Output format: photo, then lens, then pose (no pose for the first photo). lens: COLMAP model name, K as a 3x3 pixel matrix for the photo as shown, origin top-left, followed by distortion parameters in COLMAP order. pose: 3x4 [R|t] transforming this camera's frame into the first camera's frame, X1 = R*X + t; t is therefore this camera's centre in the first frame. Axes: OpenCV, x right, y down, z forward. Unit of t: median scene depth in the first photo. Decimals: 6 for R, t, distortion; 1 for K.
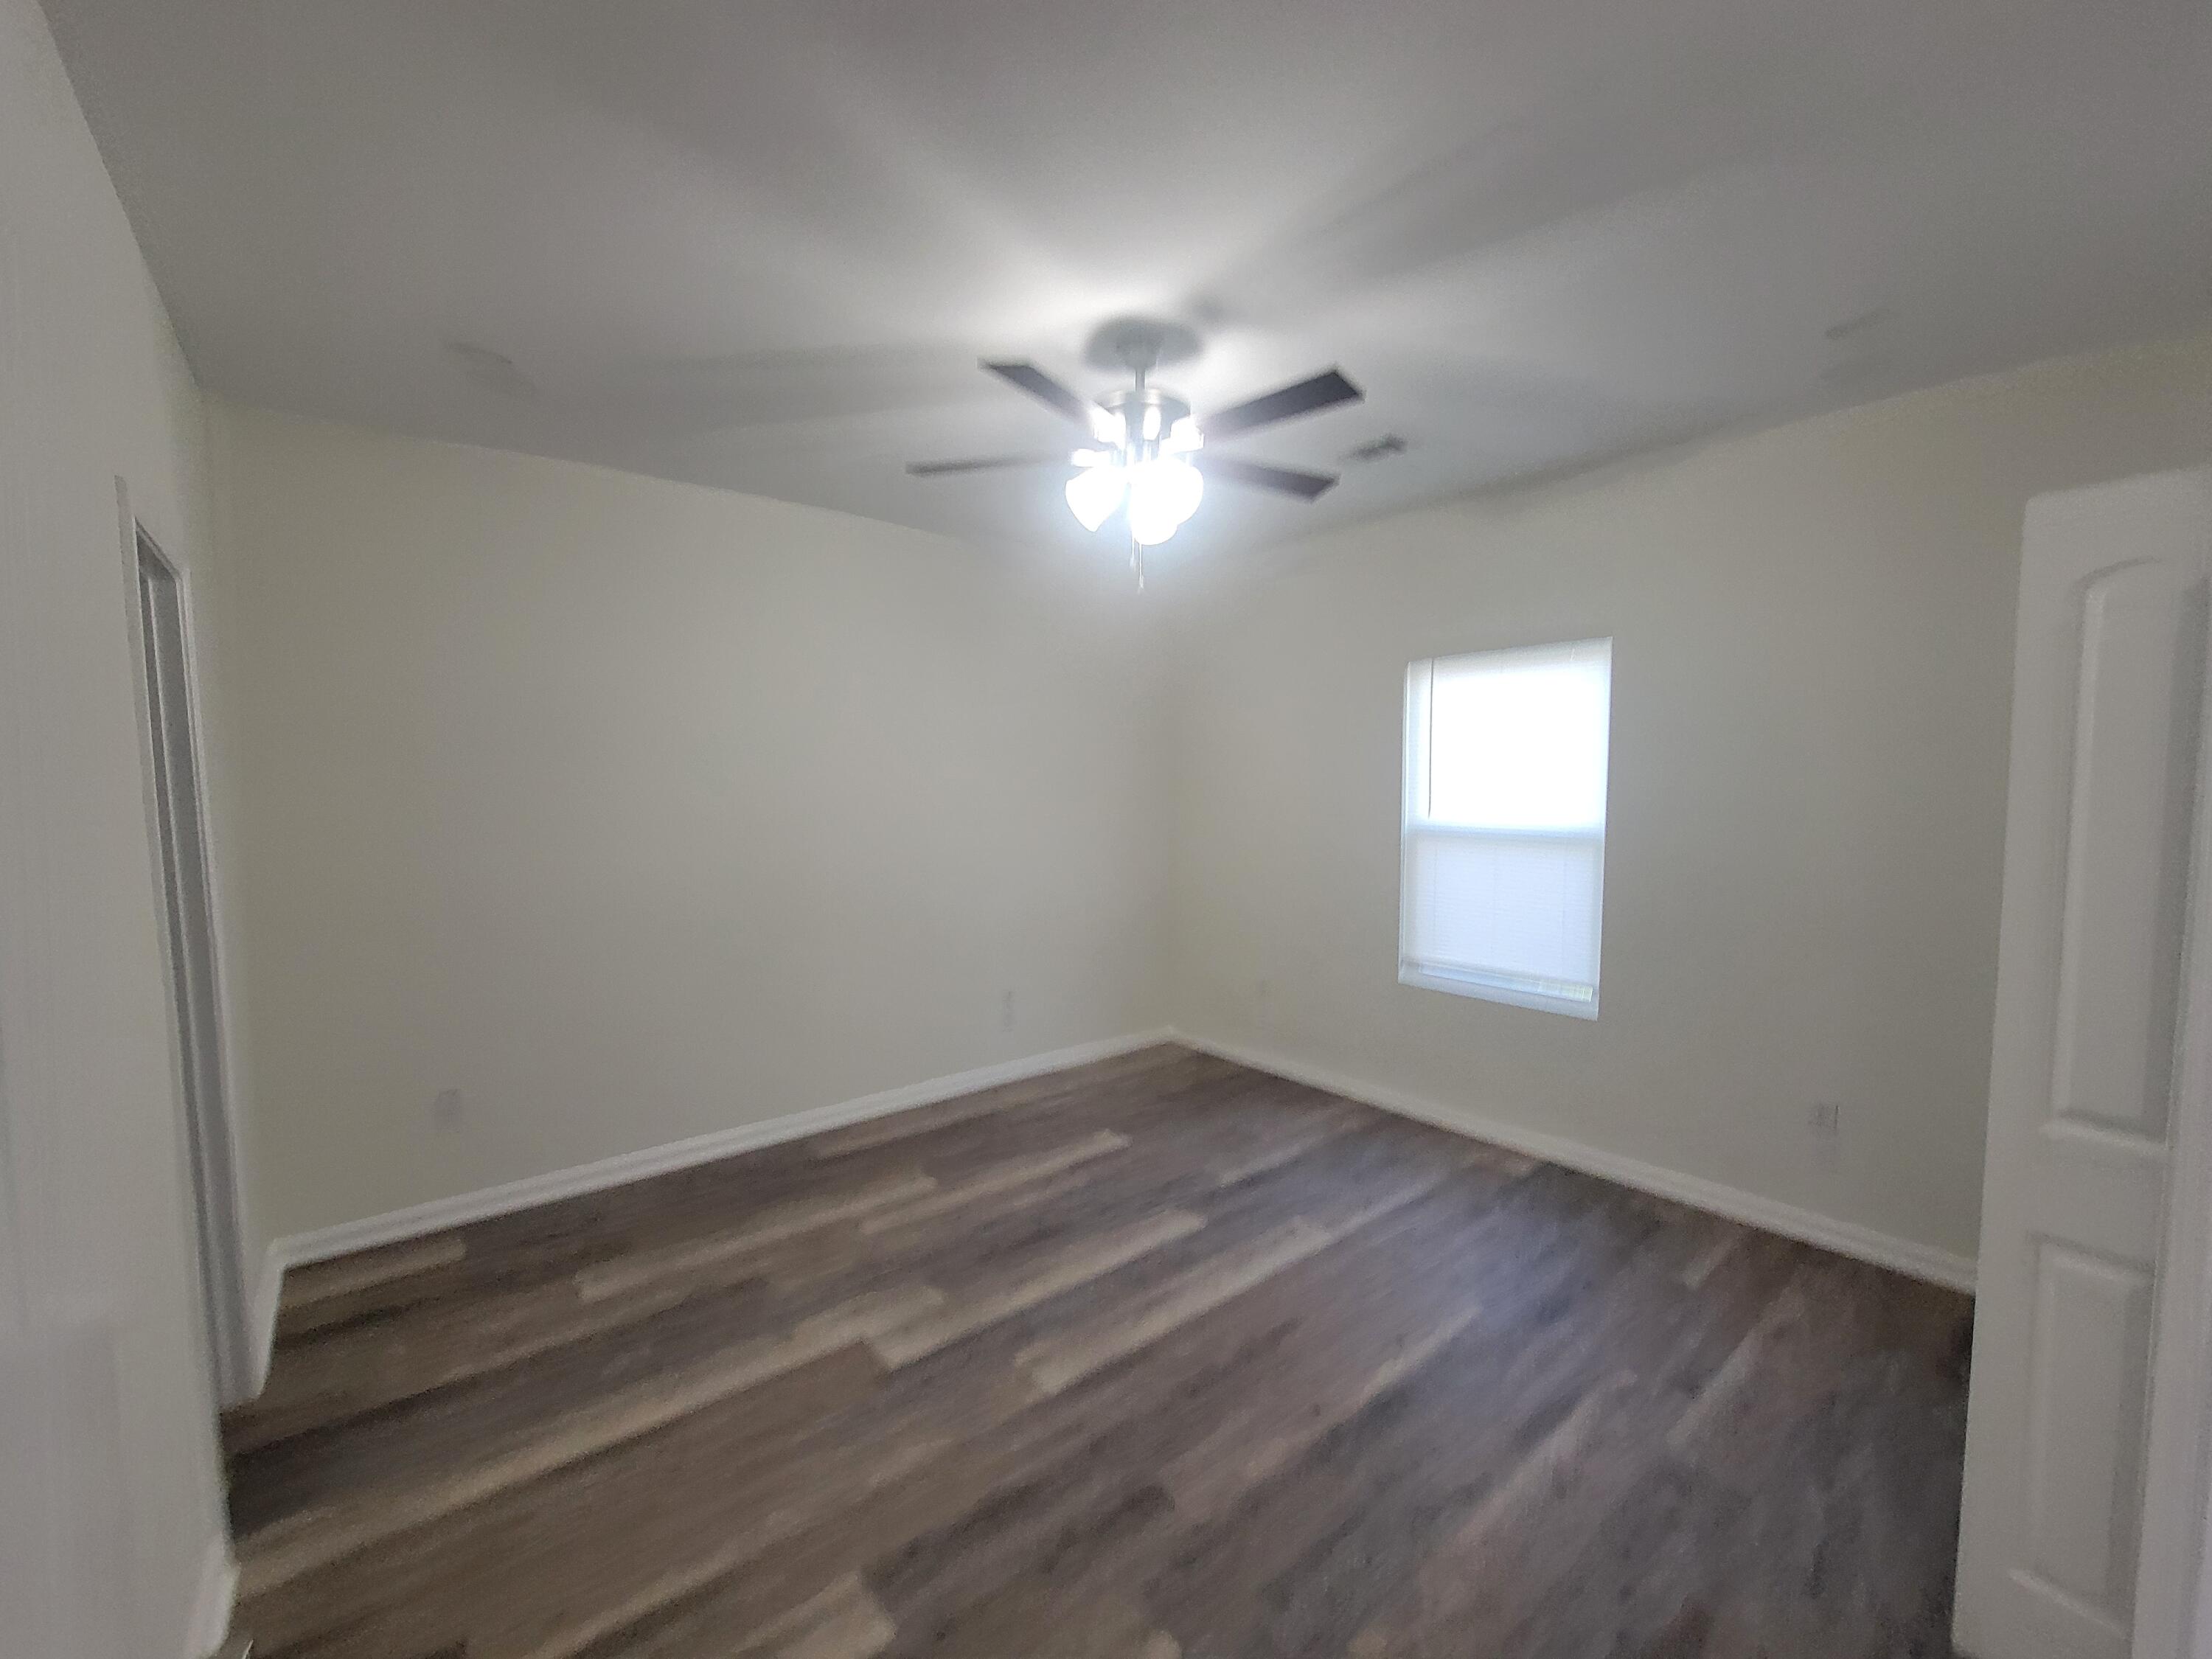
lens RADIAL K [[905.7, 0, 1112.4], [0, 905.7, 837.6], [0, 0, 1]] dist [-0.008143, 0.003000]
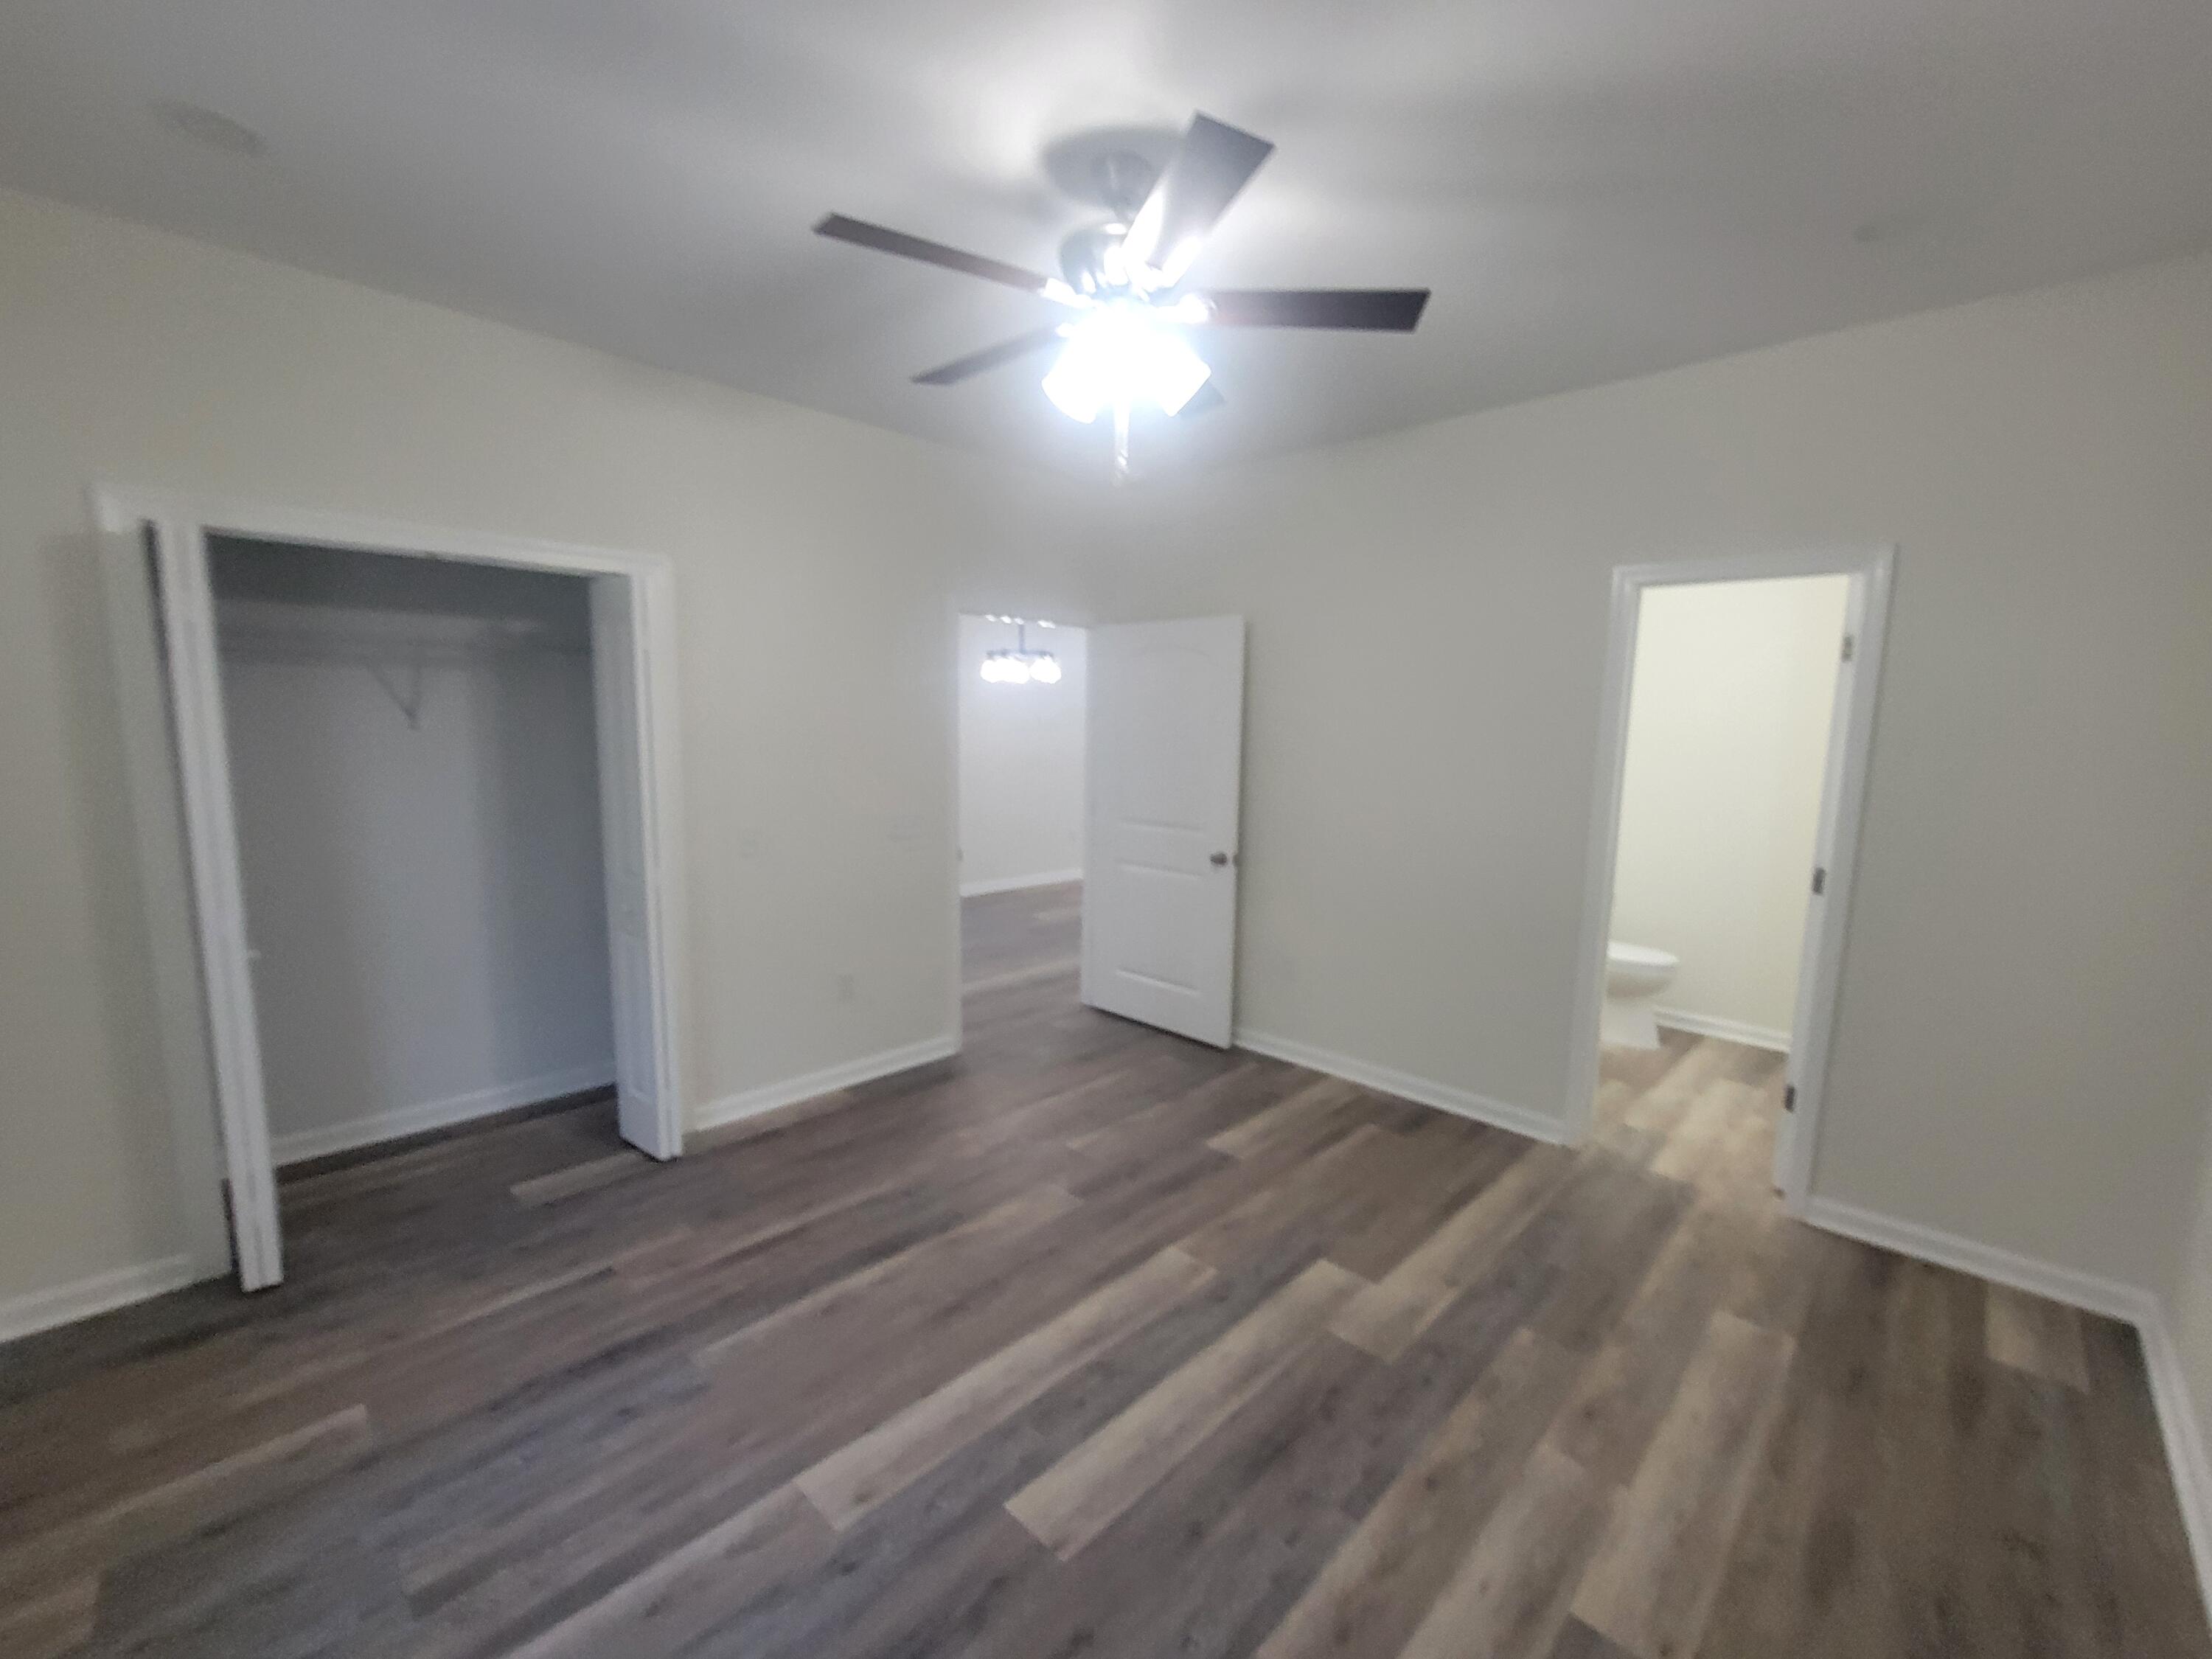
lens RADIAL K [[905.7, 0, 1116.9], [0, 905.7, 839.6], [0, 0, 1]] dist [-0.008143, 0.003000]
pose [[-0.993296, 0.004731, -0.115499, 0.115189], [-0.017529, 0.981443, 0.190952, -0.111117], [0.114259, 0.191696, -0.974781, 1.722660]]
